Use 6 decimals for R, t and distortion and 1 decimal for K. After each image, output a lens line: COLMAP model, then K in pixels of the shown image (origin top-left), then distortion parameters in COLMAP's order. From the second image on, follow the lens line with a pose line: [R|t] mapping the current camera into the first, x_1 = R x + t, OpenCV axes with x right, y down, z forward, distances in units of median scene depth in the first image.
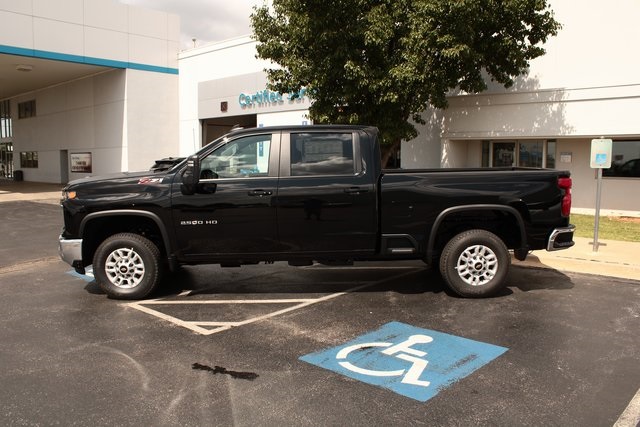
lens RADIAL K [[529.1, 0, 320.0], [0, 529.1, 213.5], [0, 0, 1]] dist [-0.162319, 0.147442]
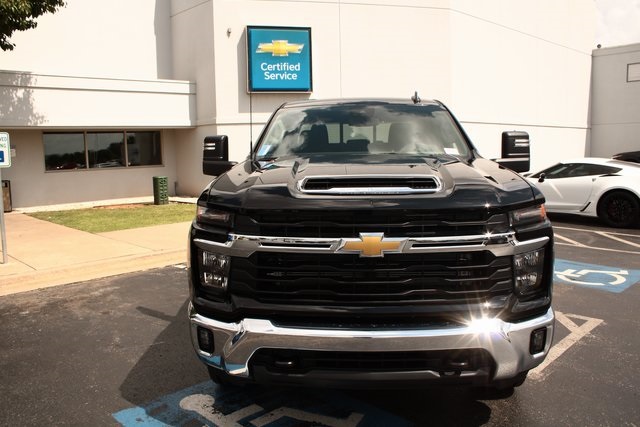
lens RADIAL K [[529.1, 0, 320.0], [0, 529.1, 213.5], [0, 0, 1]] dist [-0.162319, 0.147442]
pose [[0.080887, -0.145232, 0.986086, -0.380353], [0.132098, 0.982162, 0.133818, -0.056221], [-0.987931, 0.119436, 0.098629, 0.444918]]
